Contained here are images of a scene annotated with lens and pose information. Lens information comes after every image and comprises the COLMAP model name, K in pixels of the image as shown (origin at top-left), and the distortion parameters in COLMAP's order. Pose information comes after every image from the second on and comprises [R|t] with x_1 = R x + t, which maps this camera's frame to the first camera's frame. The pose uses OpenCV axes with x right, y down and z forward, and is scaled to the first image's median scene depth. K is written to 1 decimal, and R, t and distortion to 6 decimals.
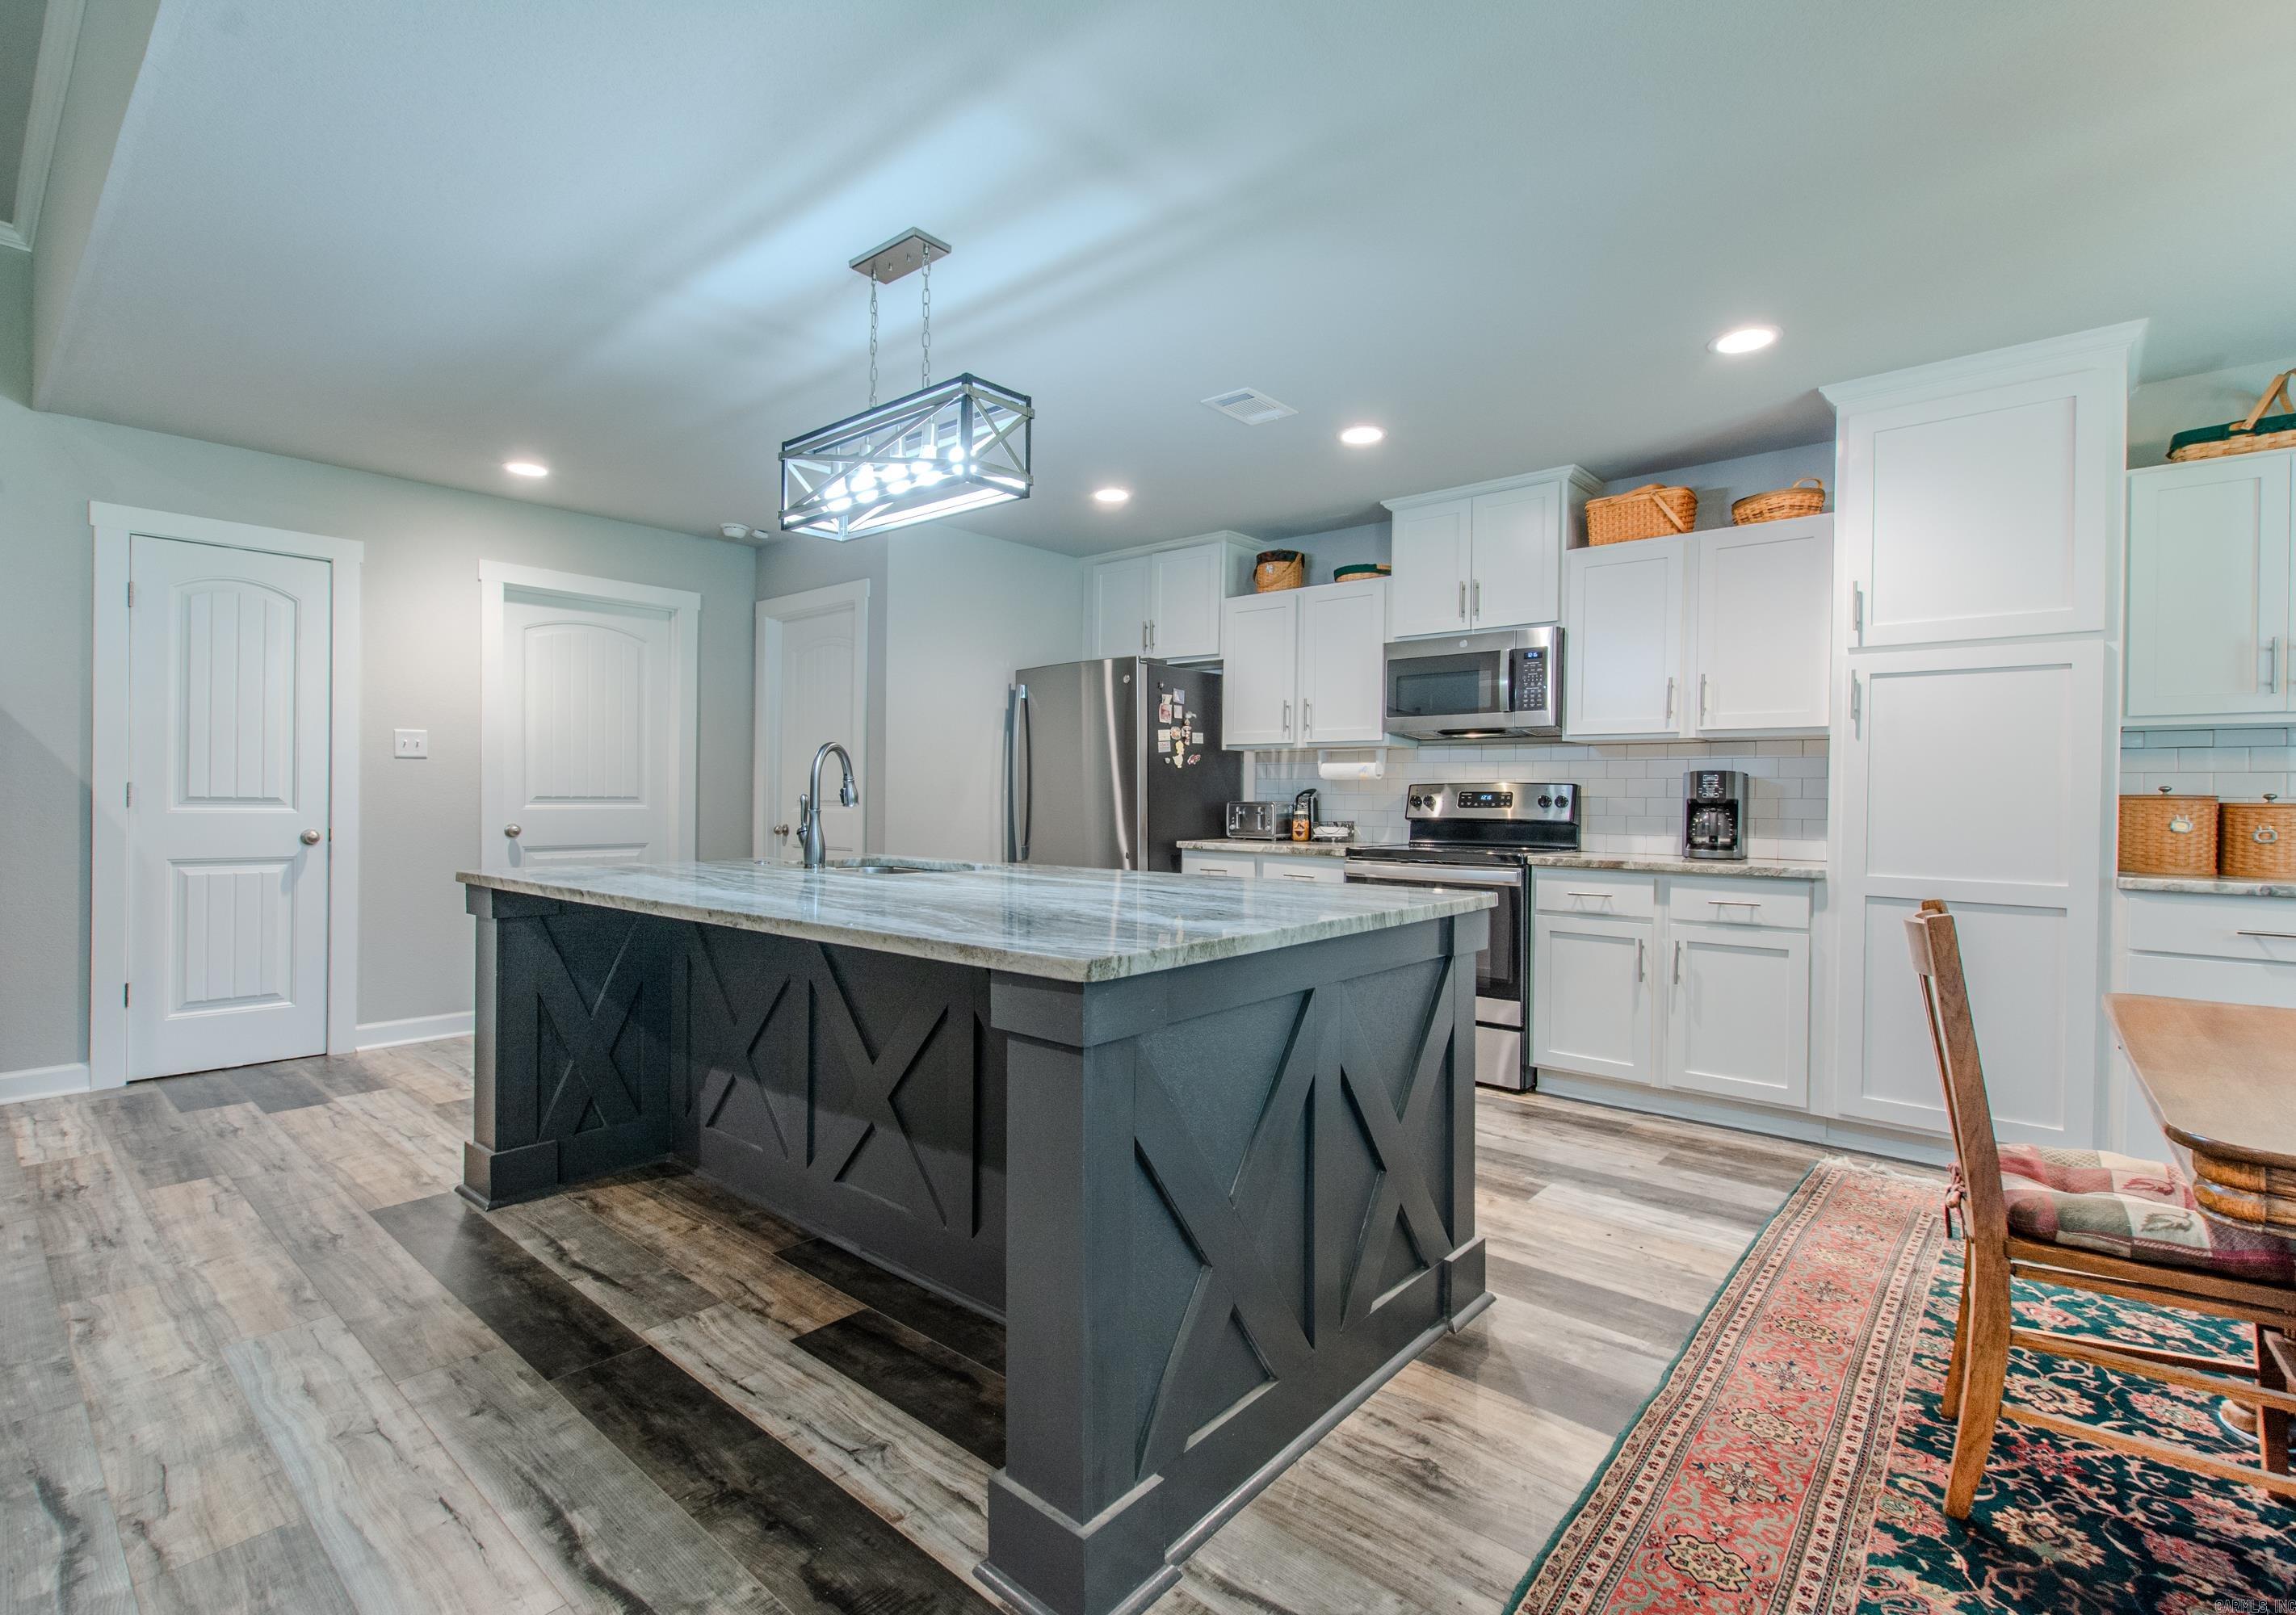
lens RADIAL K [[1054.1, 0, 1117.9], [0, 1054.1, 802.8], [0, 0, 1]] dist [0.001424, -0.000235]
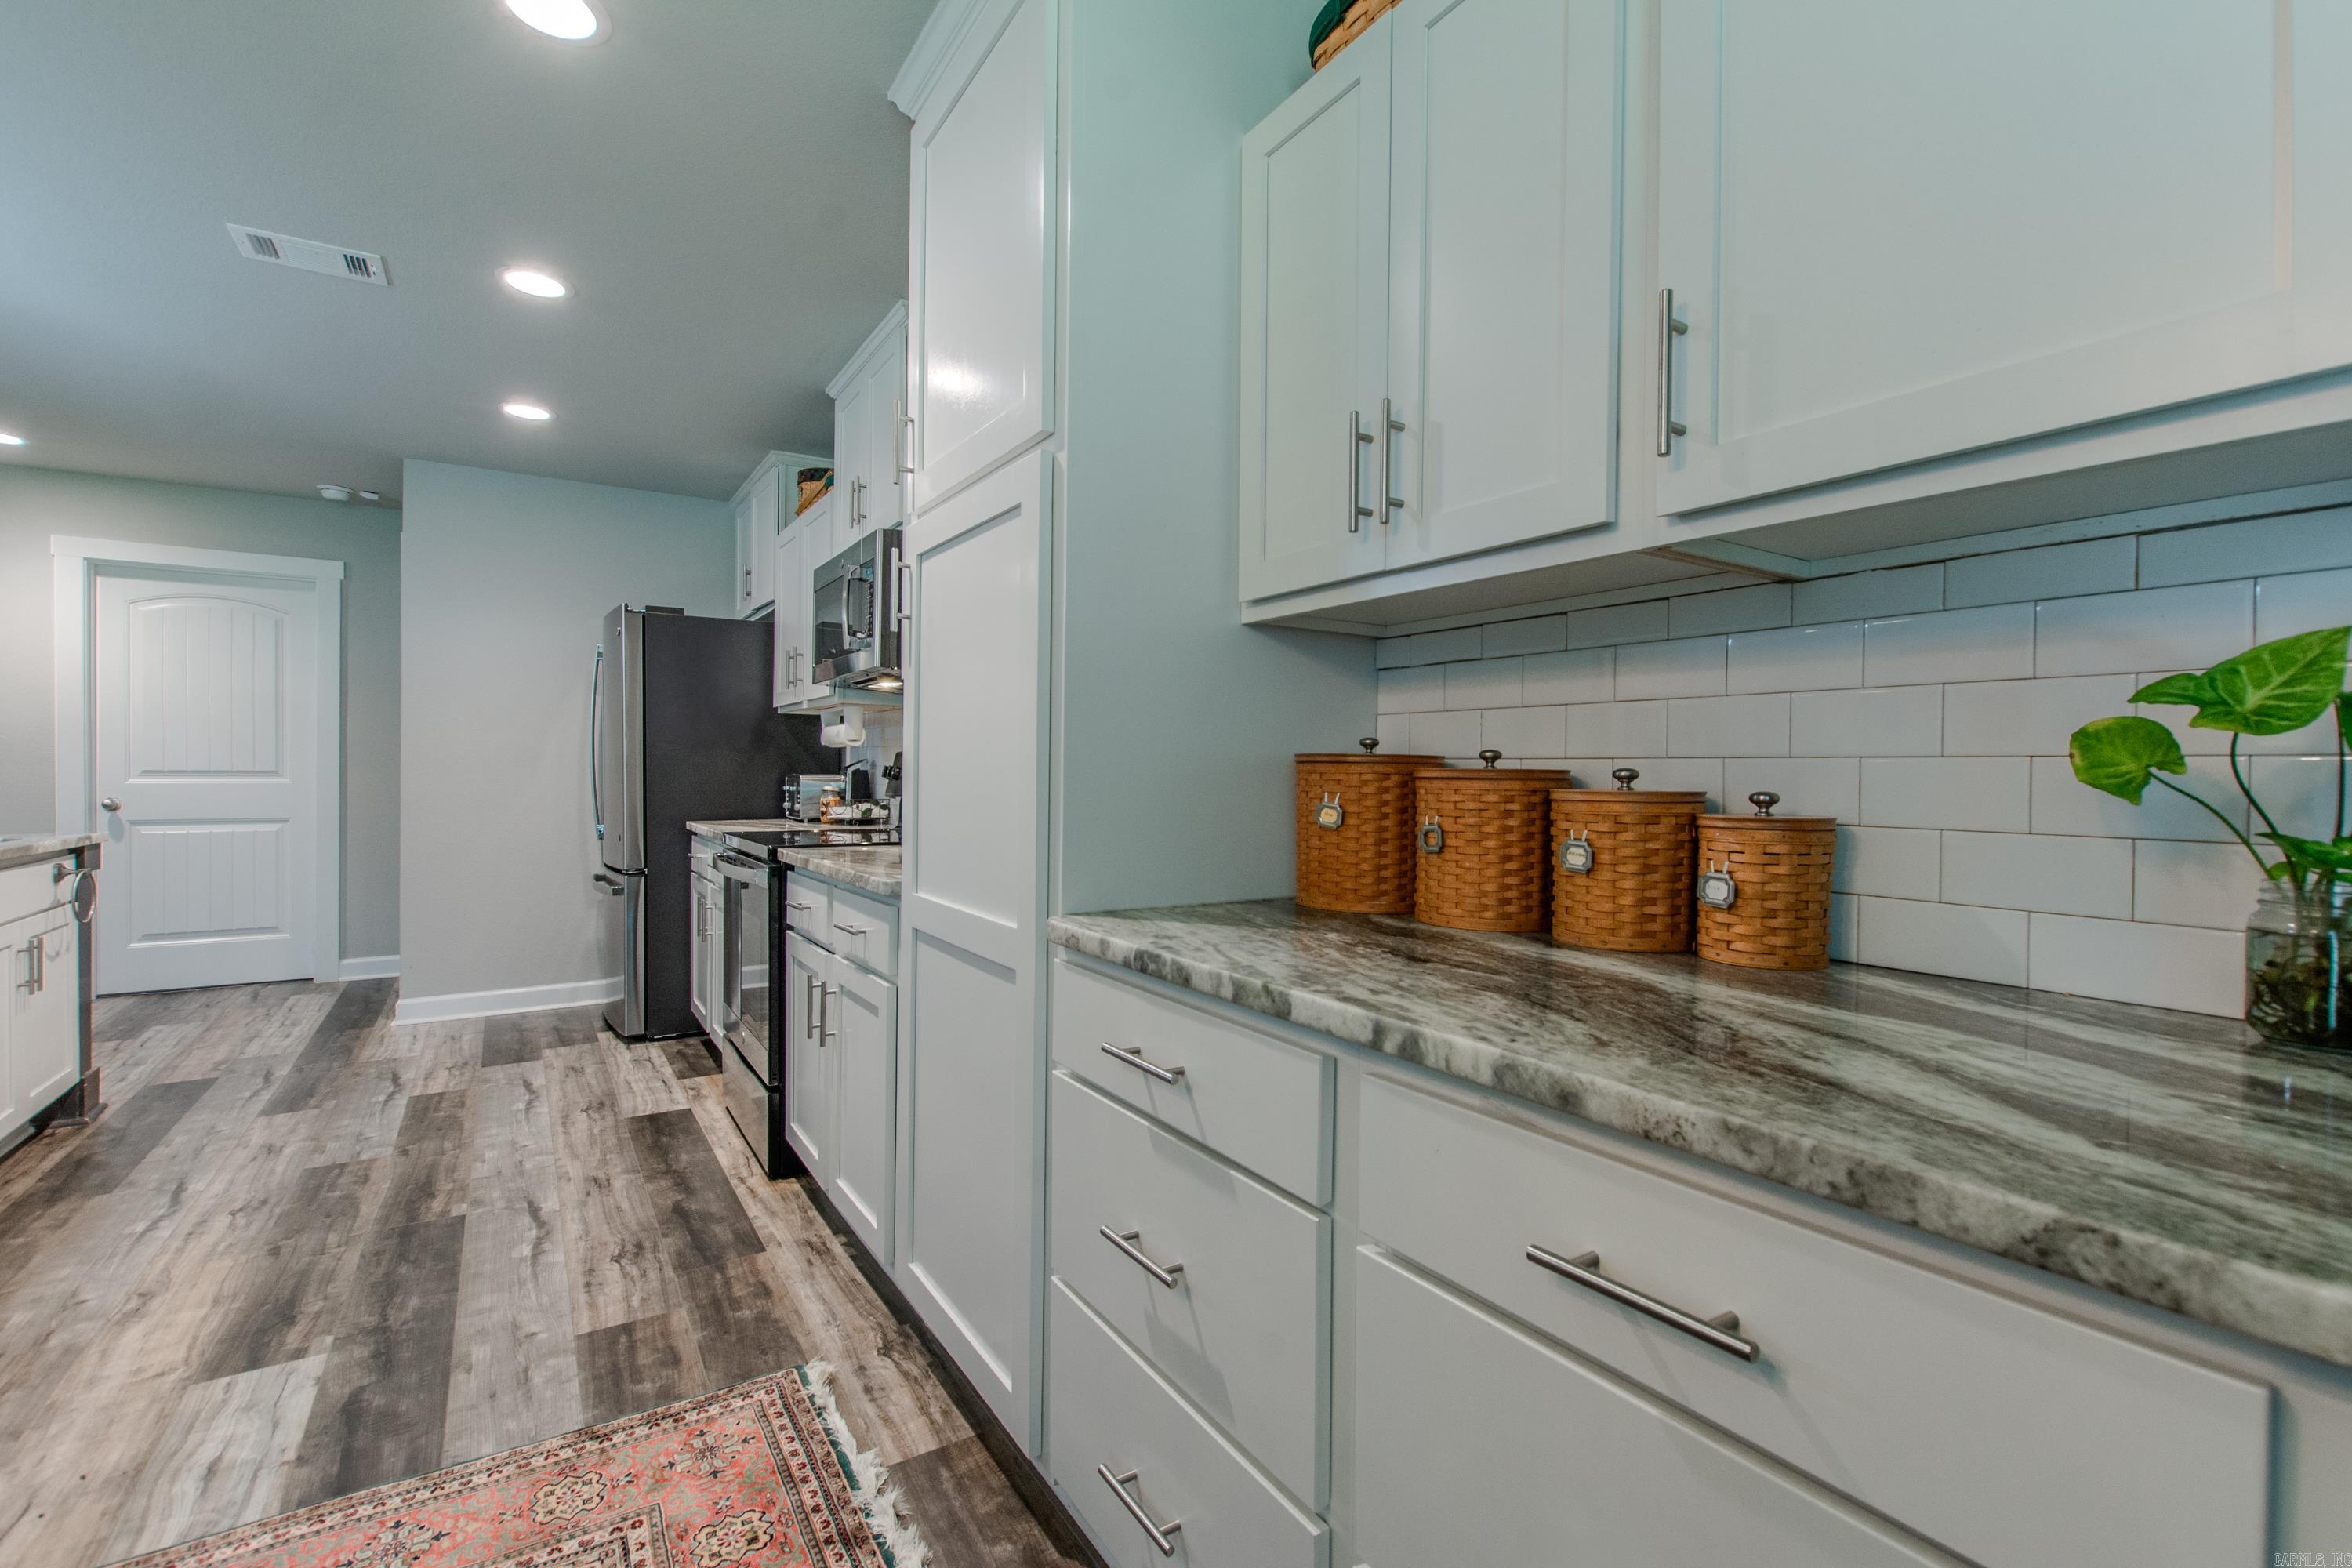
lens RADIAL K [[1023.4, 0, 1176.0], [0, 1023.4, 784.0], [0, 0, 1]] dist [0.008357, -0.004143]
pose [[0.967291, 0.001839, -0.253663, 0.969499], [-0.001475, 0.999998, 0.001627, 0.005713], [0.253665, -0.001199, 0.967291, 0.463141]]
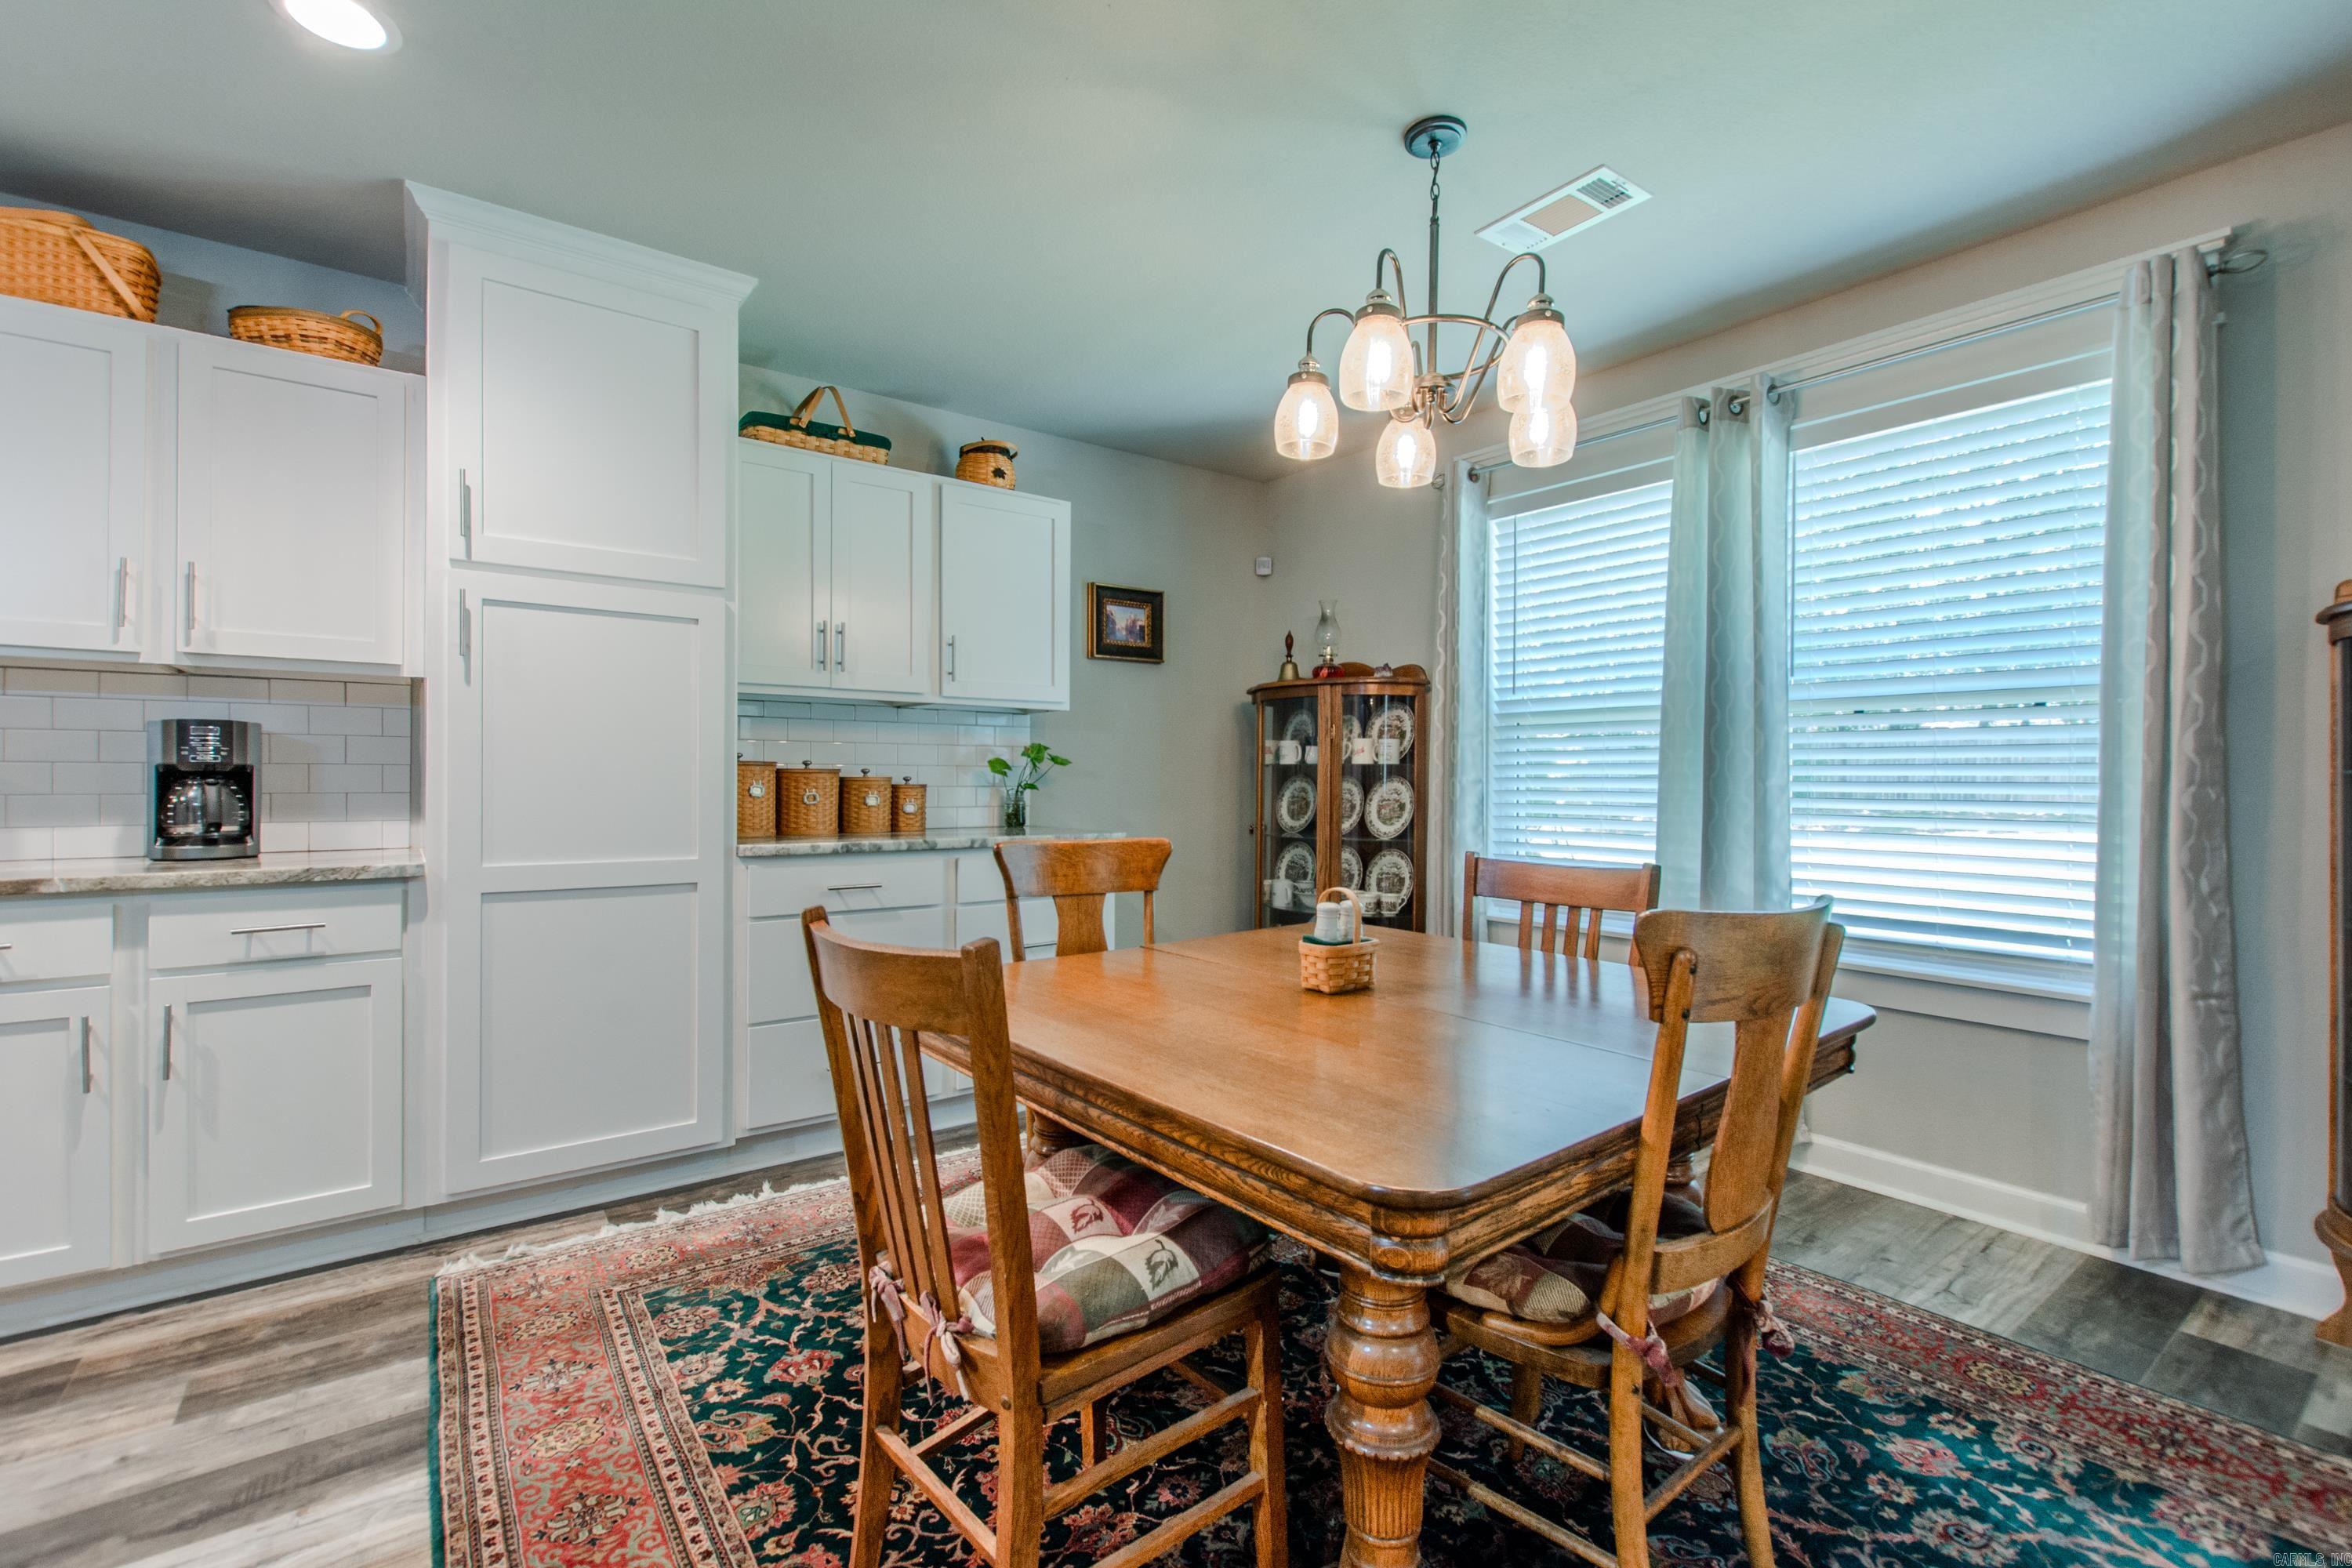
lens RADIAL K [[1023.4, 0, 1176.0], [0, 1023.4, 784.0], [0, 0, 1]] dist [0.008357, -0.004143]
pose [[0.196689, -0.015451, 0.980344, 0.087239], [0.003740, 0.999880, 0.015009, 0.000956], [-0.980459, 0.000714, 0.196723, 0.359237]]
